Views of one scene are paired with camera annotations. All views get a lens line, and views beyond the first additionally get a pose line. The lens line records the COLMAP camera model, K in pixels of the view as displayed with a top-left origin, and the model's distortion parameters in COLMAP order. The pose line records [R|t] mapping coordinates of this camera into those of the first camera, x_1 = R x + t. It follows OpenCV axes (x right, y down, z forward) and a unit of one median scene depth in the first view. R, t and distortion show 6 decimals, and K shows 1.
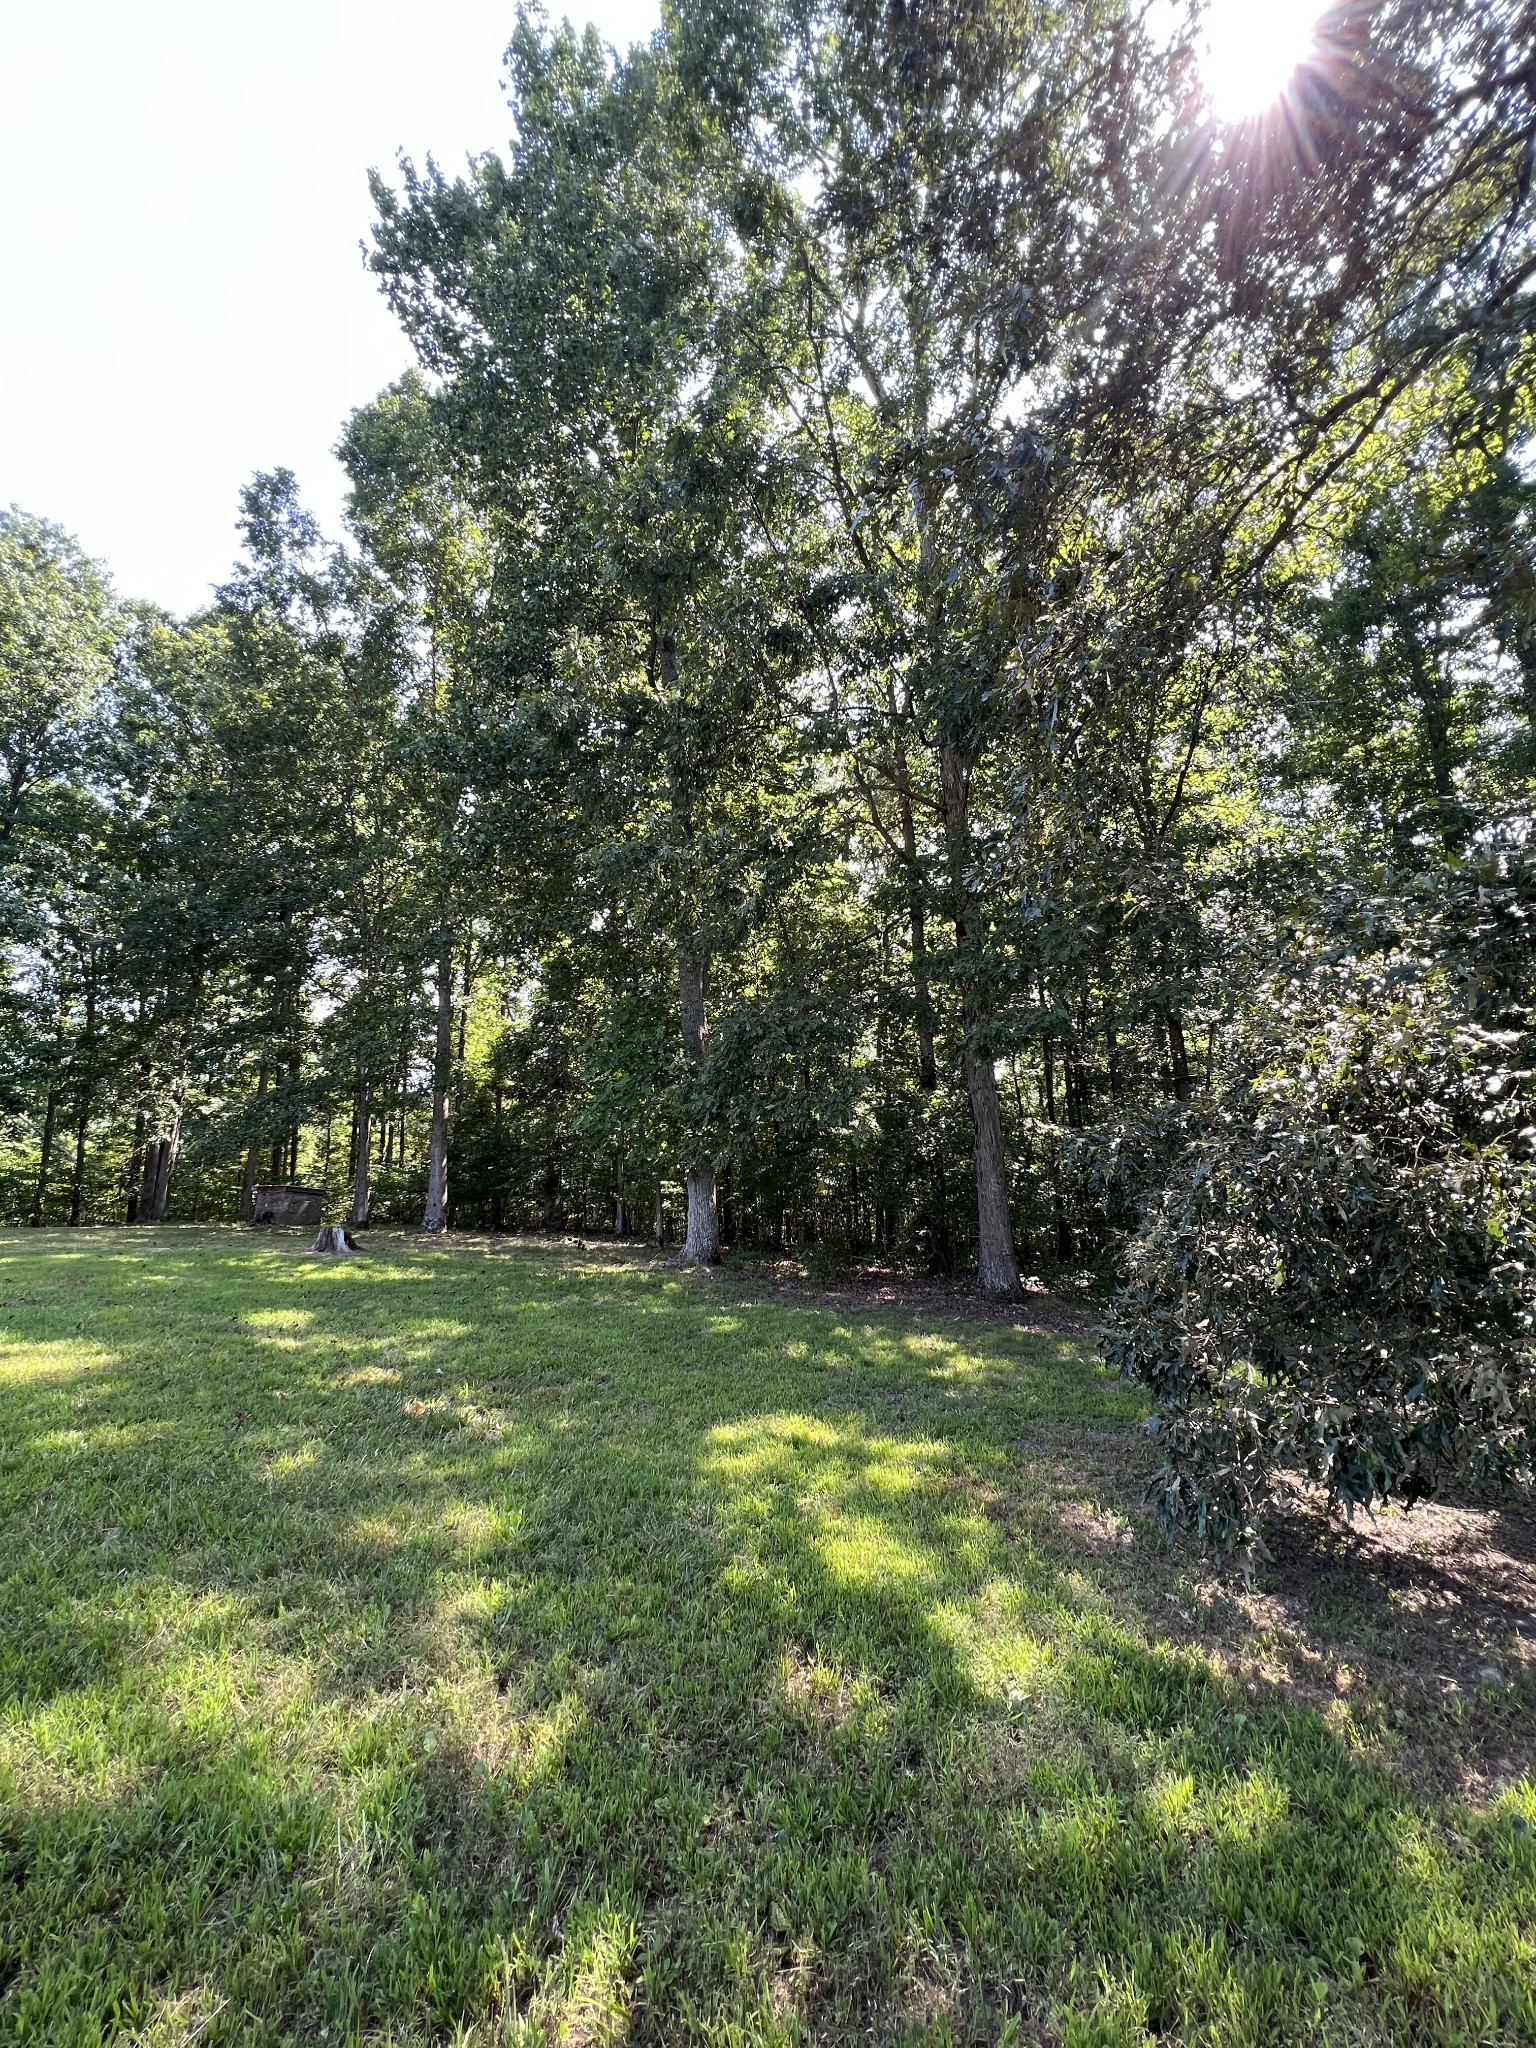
lens RADIAL K [[806.2, 0, 768.0], [0, 806.2, 1024.0], [0, 0, 1]] dist [-0.000540, -0.000045]
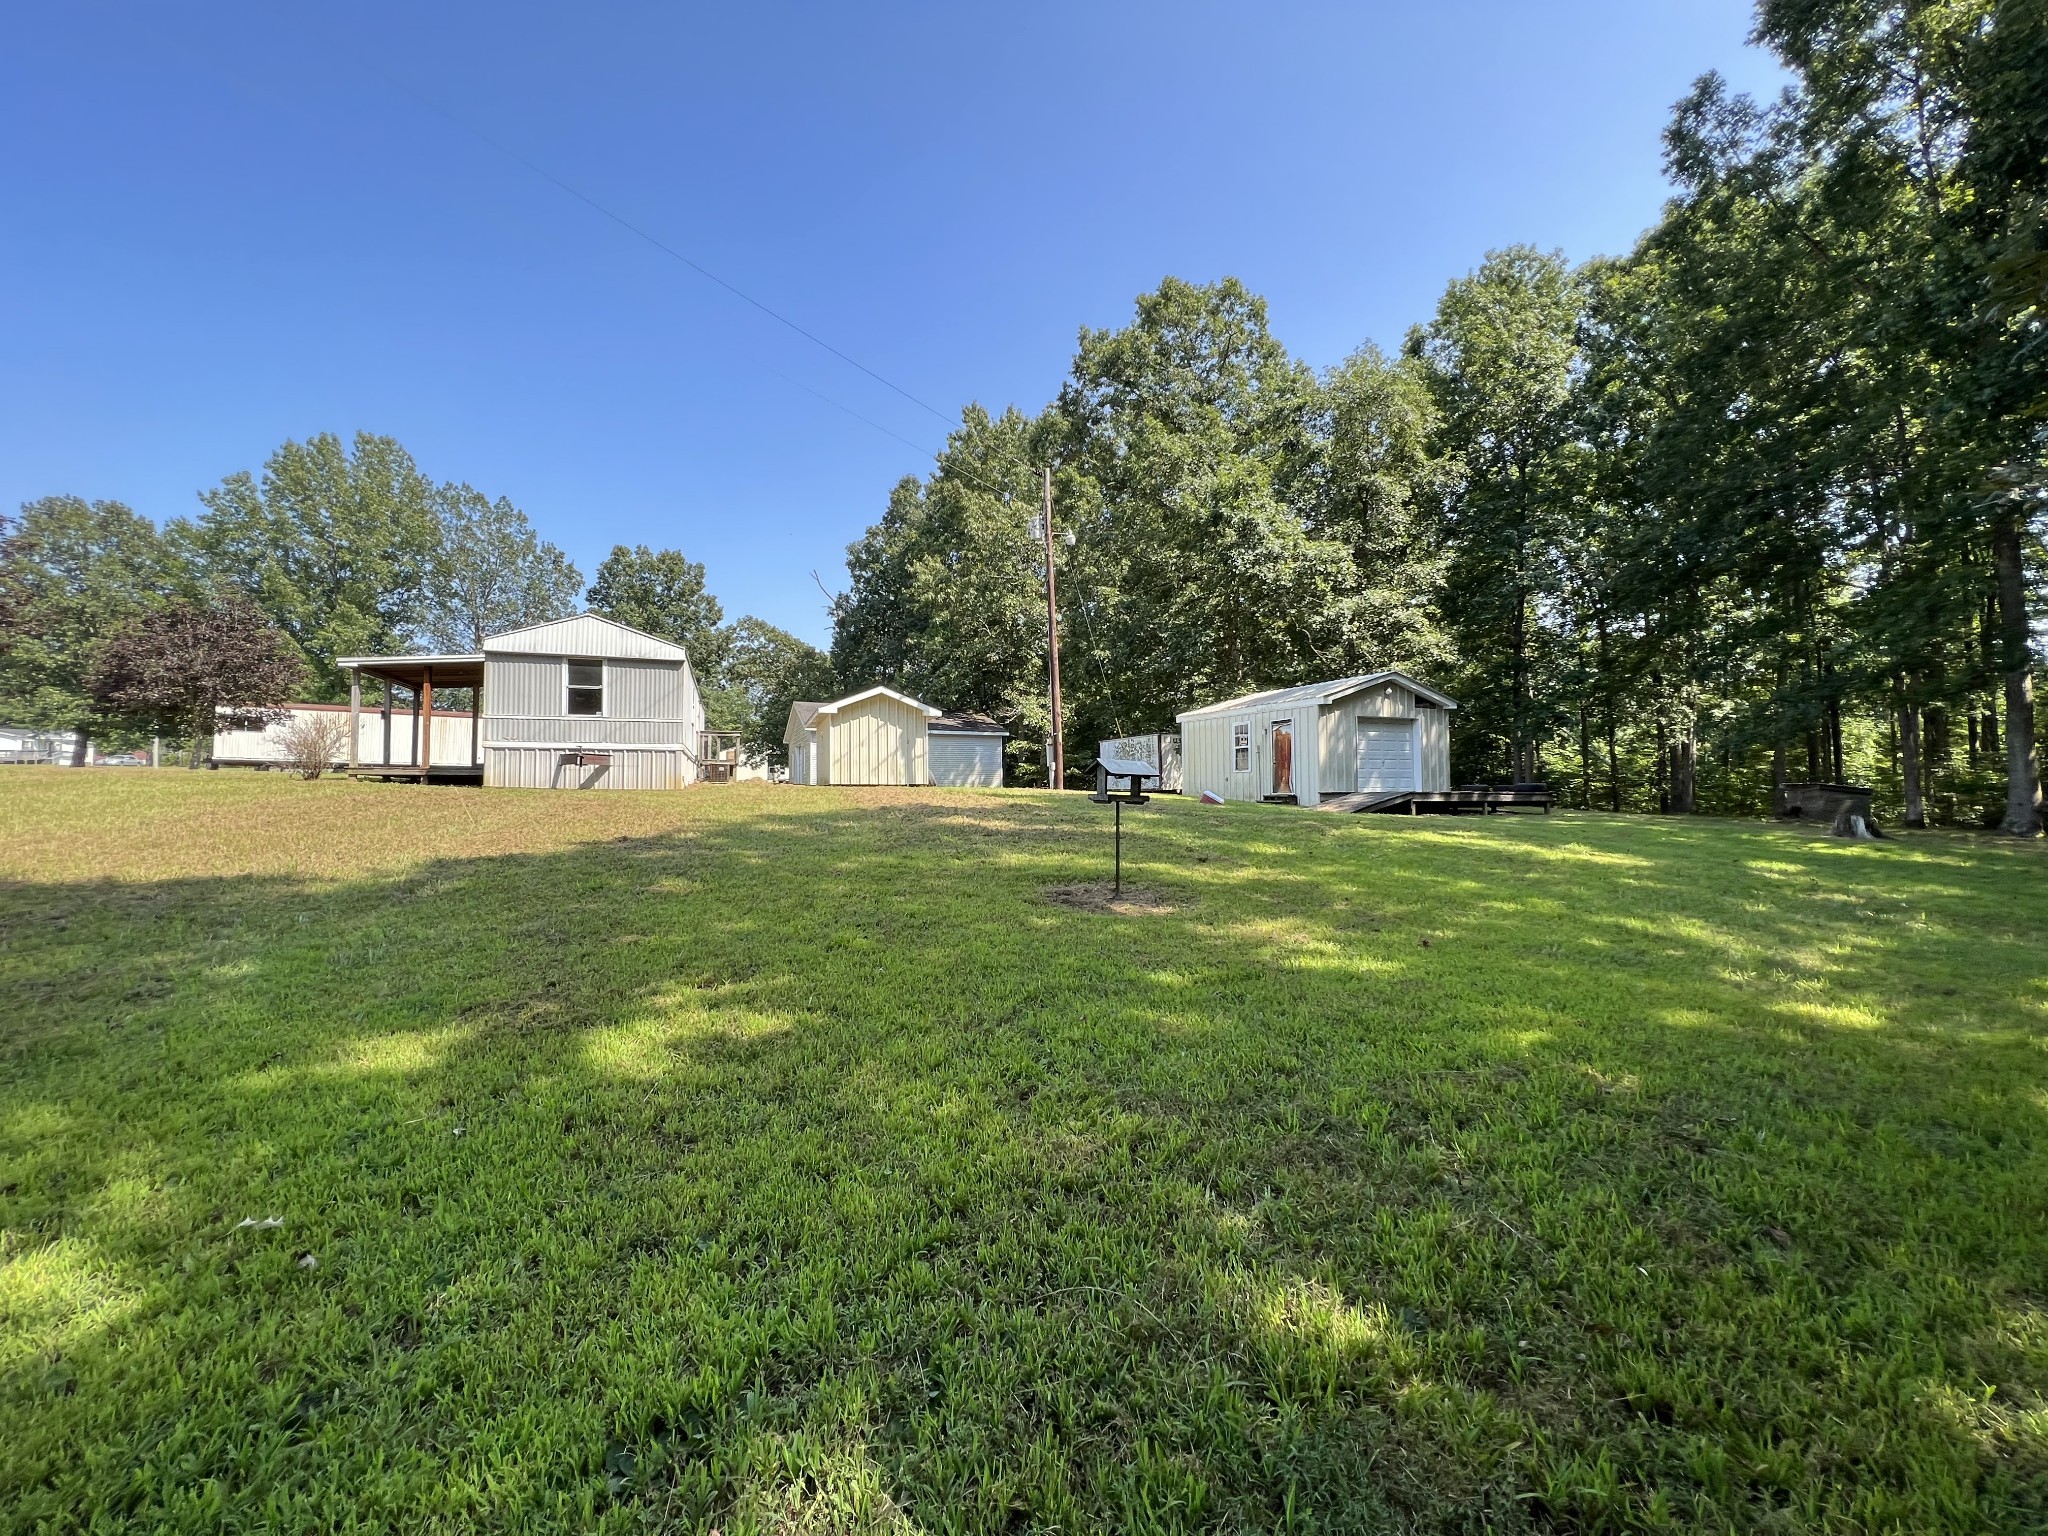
lens RADIAL K [[806.2, 0, 1024.0], [0, 806.2, 768.0], [0, 0, 1]] dist [-0.000540, -0.000045]
pose [[0.237490, -0.008757, -0.971351, 0.107320], [0.174030, 0.984164, 0.033677, -0.015664], [0.955674, -0.177042, 0.235253, -0.128097]]
